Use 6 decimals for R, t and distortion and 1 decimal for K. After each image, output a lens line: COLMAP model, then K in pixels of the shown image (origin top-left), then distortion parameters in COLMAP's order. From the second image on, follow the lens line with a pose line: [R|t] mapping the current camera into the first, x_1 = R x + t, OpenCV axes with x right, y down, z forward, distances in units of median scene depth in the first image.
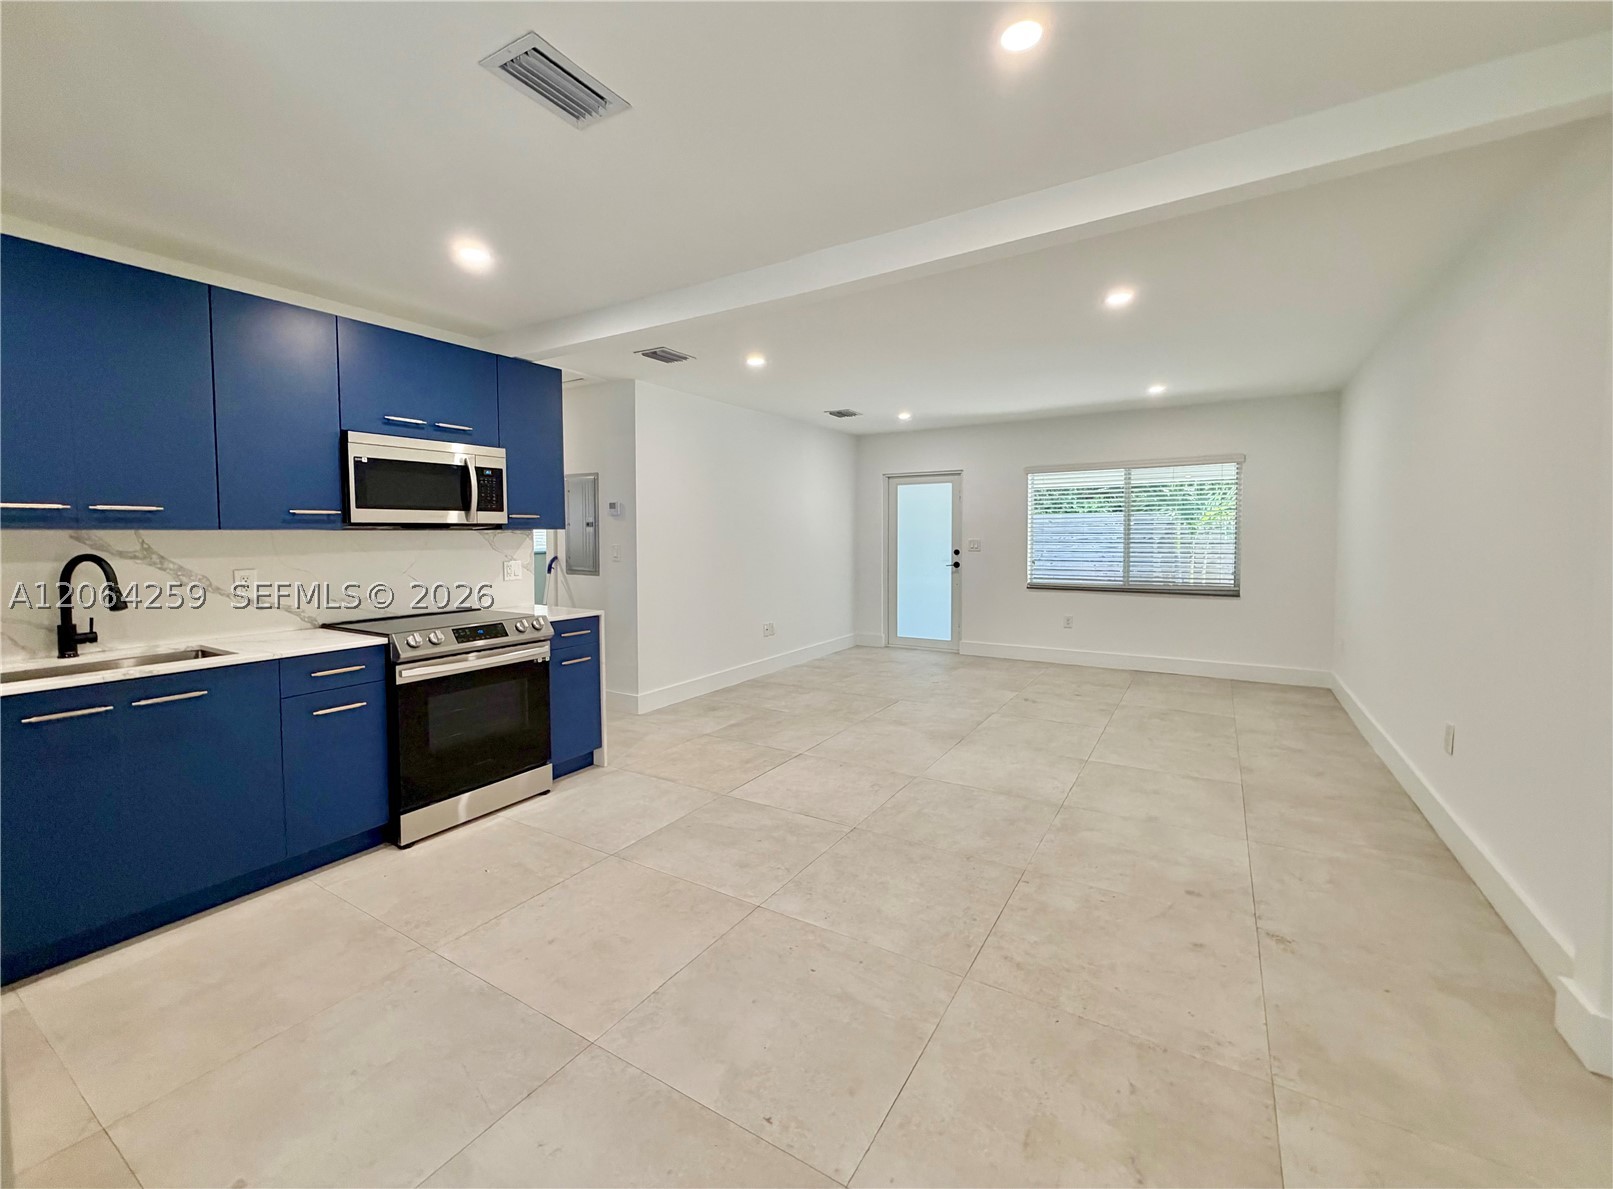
lens RADIAL K [[651.8, 0, 811.3], [0, 651.8, 562.8], [0, 0, 1]] dist [-0.003078, 0.001741]
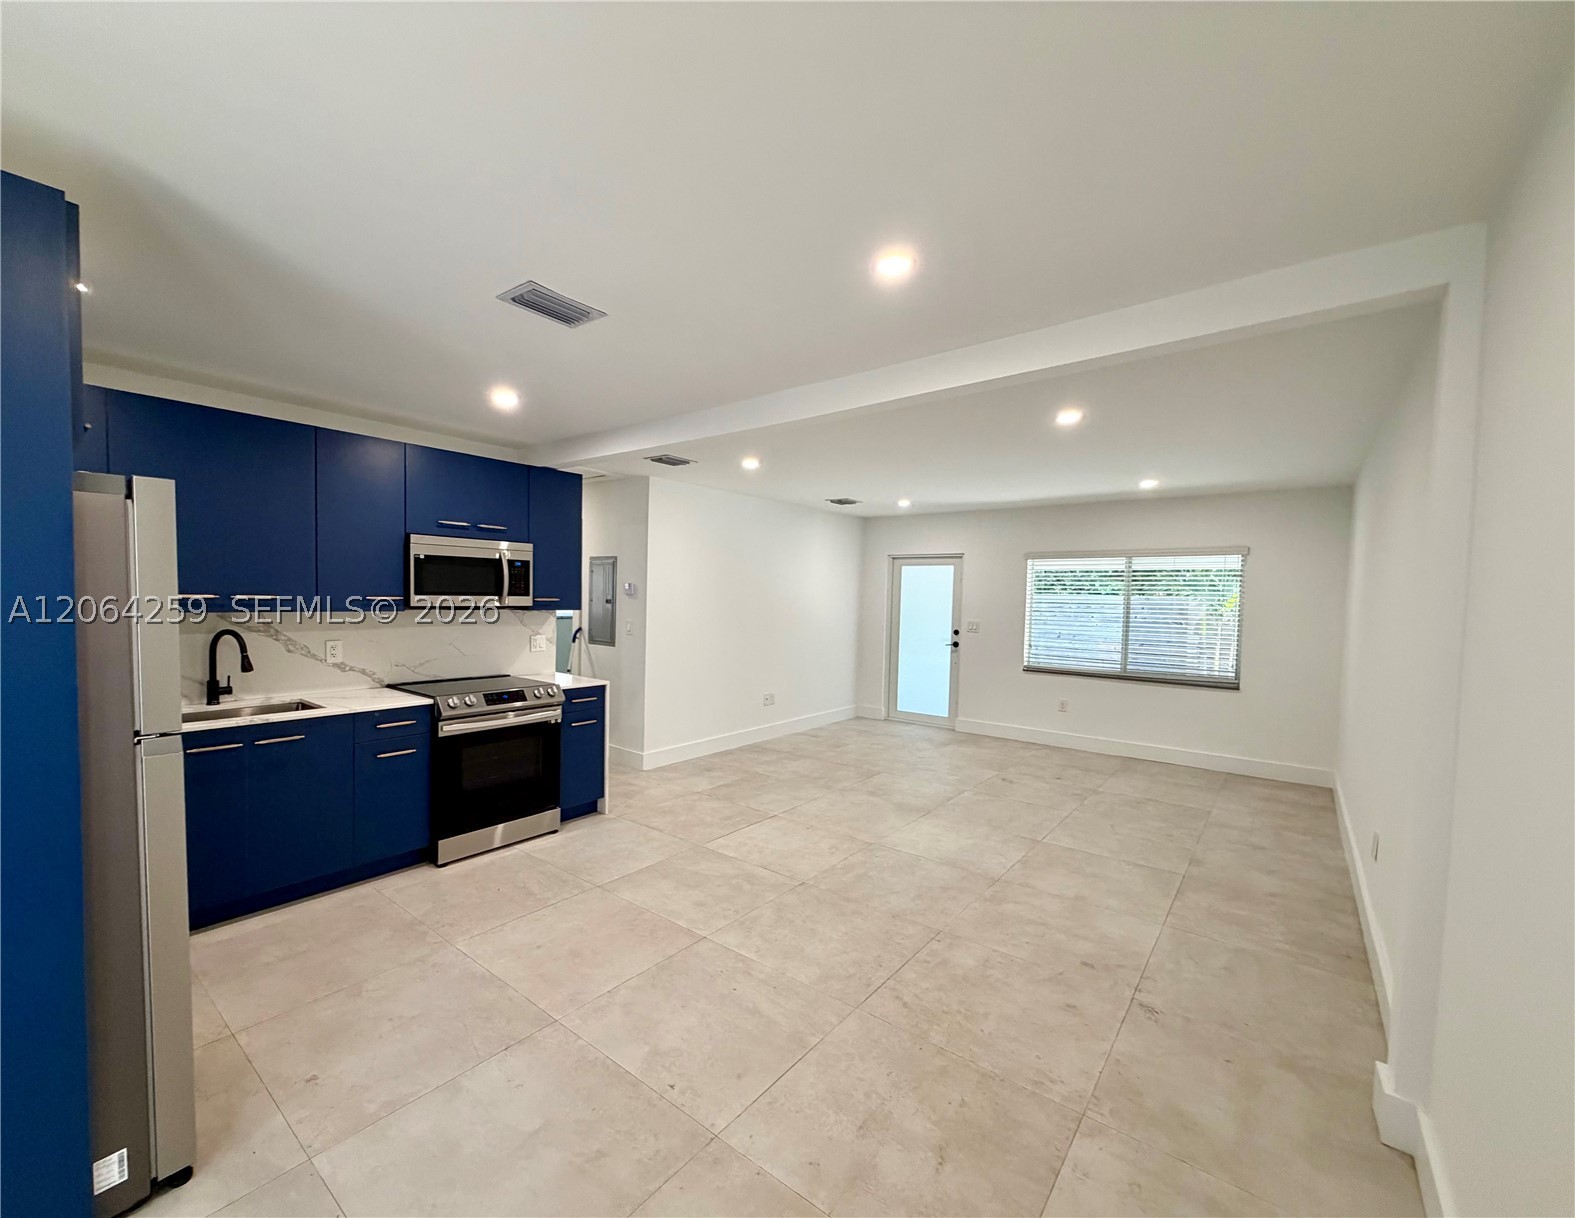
lens RADIAL K [[640.4, 0, 758.0], [0, 640.4, 626.3], [0, 0, 1]] dist [0.000937, -0.000098]
pose [[0.990573, 0.033887, -0.132726, 0.080987], [-0.033899, 0.999423, 0.002175, -0.030712], [0.132723, 0.002344, 0.991150, -0.090448]]
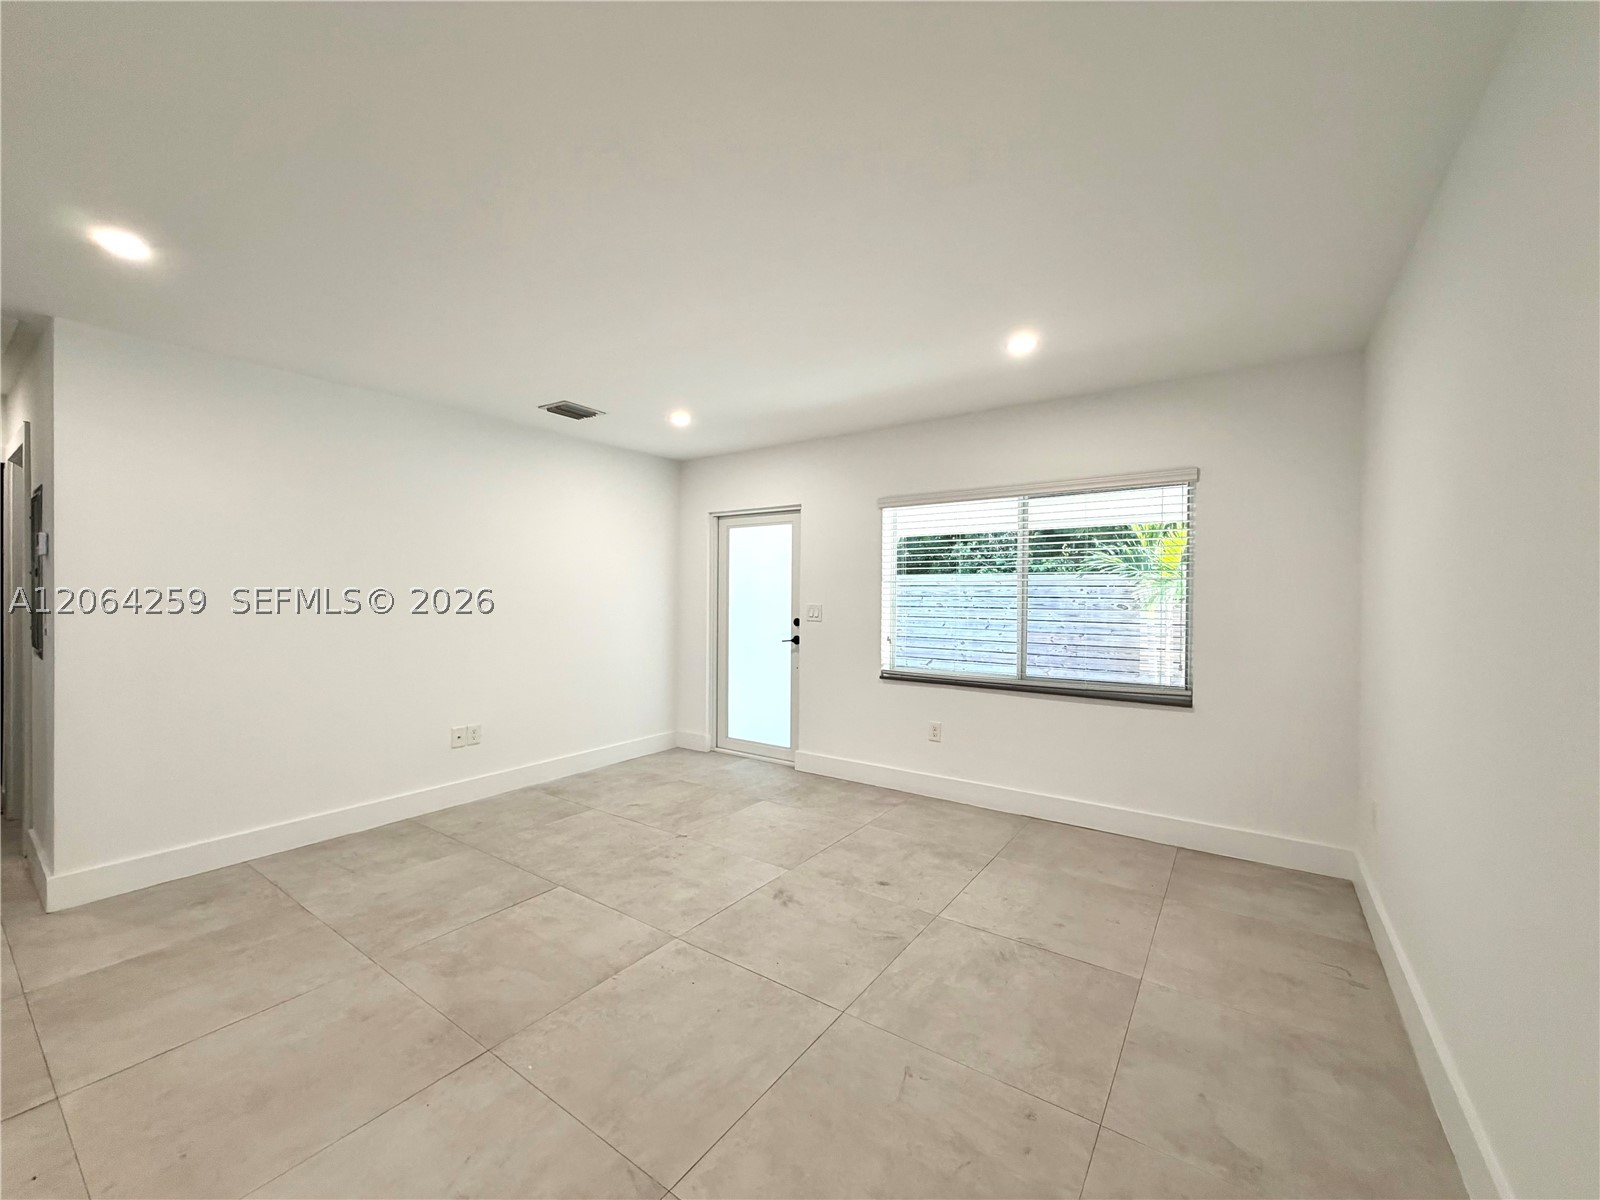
lens RADIAL K [[646.5, 0, 786.7], [0, 646.5, 604.5], [0, 0, 1]] dist [-0.003078, 0.001741]
pose [[0.998258, 0.012946, -0.057561, 0.446341], [-0.014588, 0.999496, -0.028193, -0.027504], [0.057167, 0.028984, 0.997944, 0.539024]]
